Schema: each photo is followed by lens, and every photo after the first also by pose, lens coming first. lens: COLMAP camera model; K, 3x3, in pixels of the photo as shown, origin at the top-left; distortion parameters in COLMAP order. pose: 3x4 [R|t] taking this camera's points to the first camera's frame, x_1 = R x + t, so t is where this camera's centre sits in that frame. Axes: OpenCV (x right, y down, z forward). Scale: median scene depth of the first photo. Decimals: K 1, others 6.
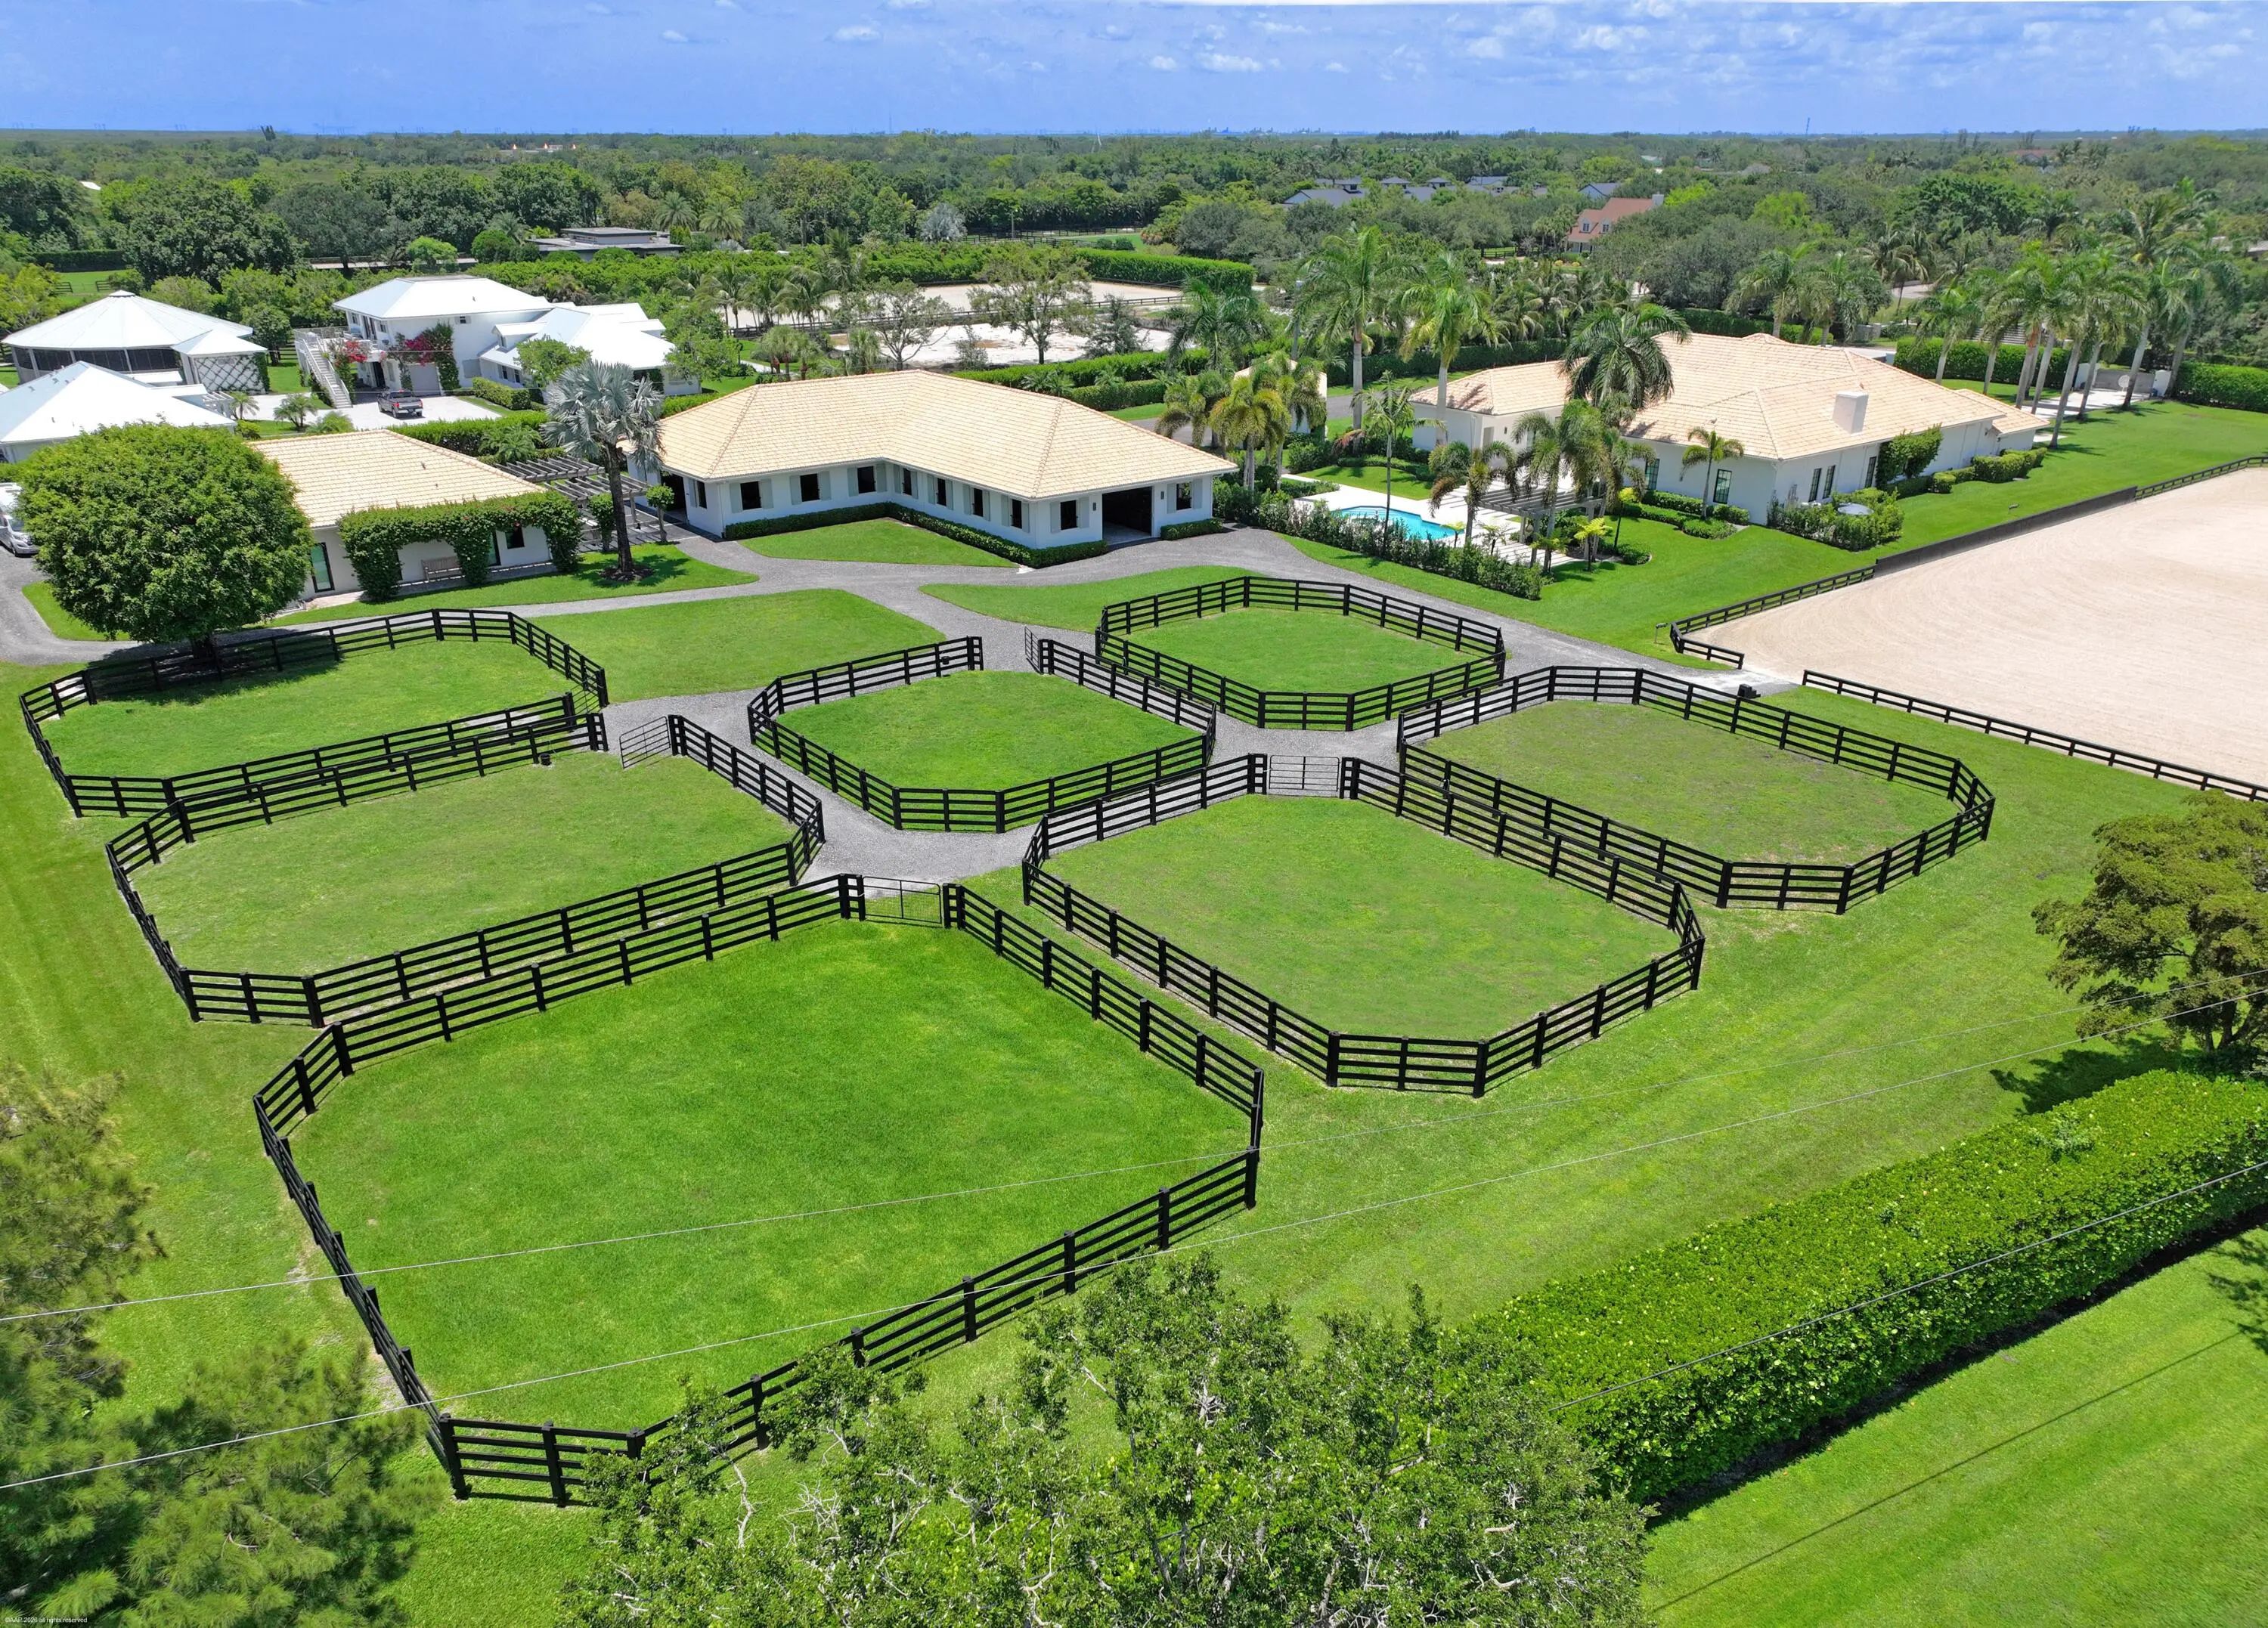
lens RADIAL K [[1660.0, 0, 1134.0], [0, 1660.0, 814.0], [0, 0, 1]] dist [0.038856, 0.001136]
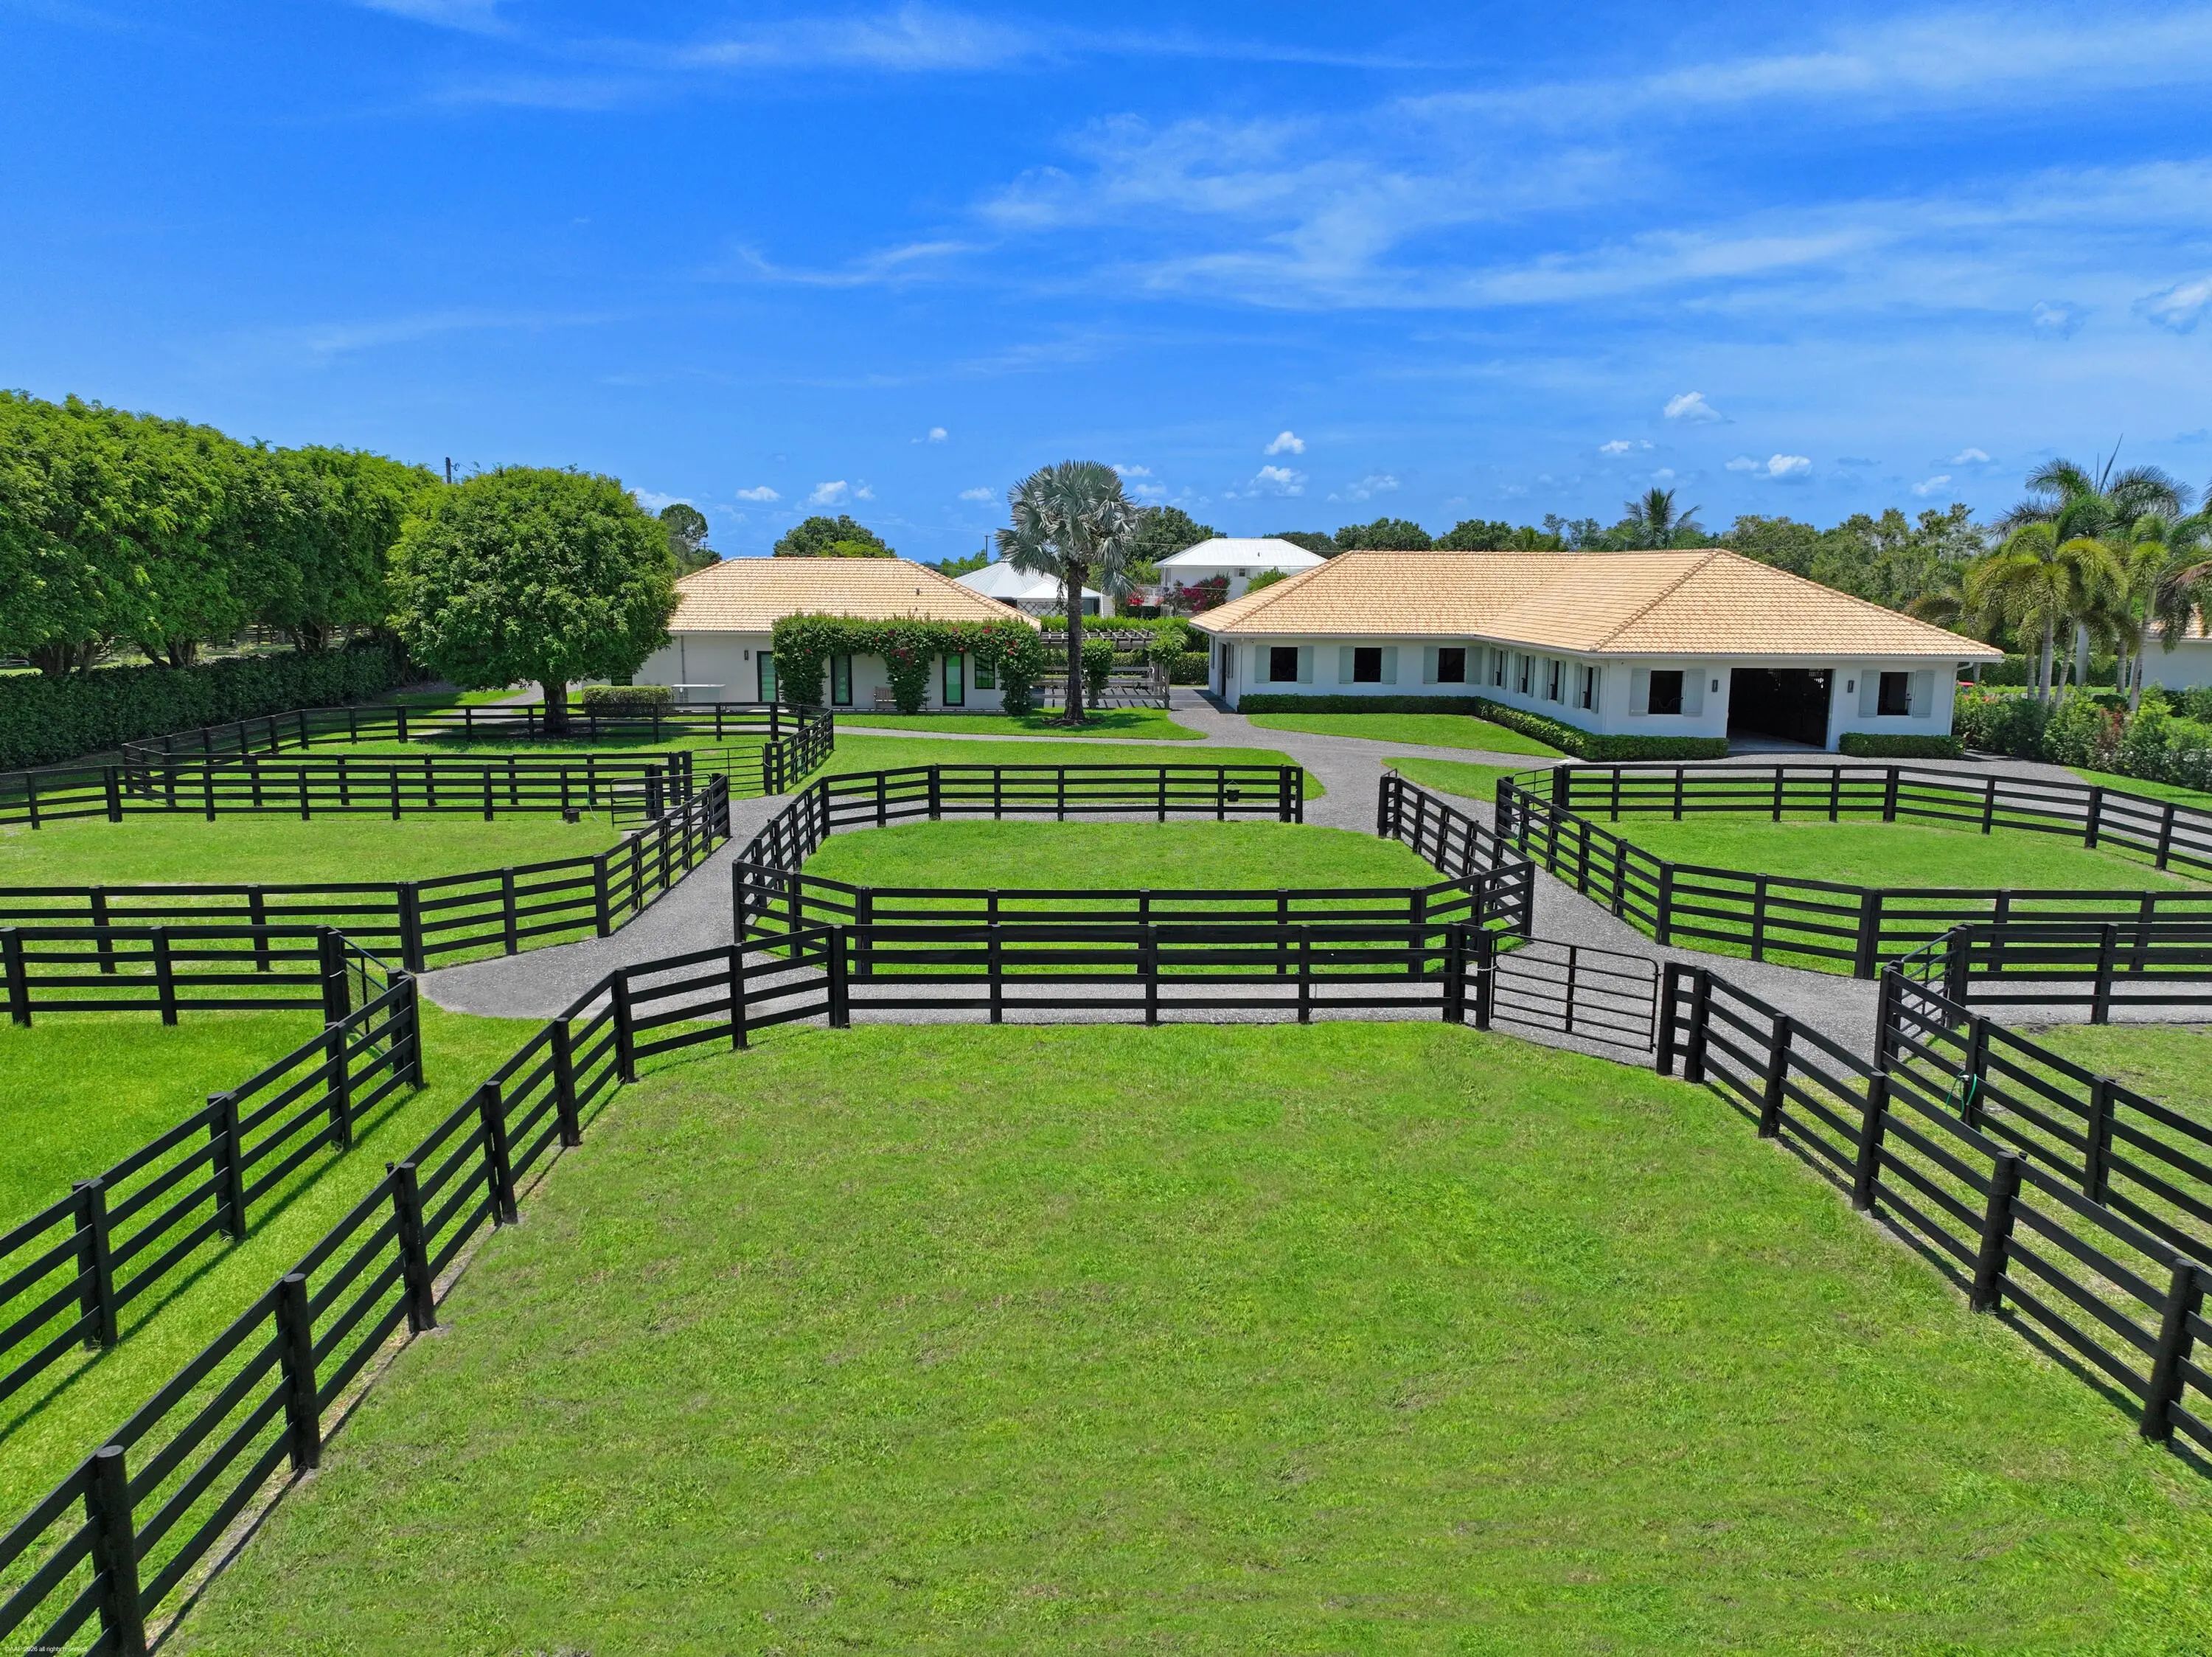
lens RADIAL K [[1562.4, 0, 1106.0], [0, 1562.4, 828.5], [0, 0, 1]] dist [0.001038, 0.000970]
pose [[0.800933, 0.102355, -0.589940, 0.161340], [-0.234086, 0.960390, -0.151180, 0.014517], [0.551098, 0.259182, 0.793168, 0.447053]]
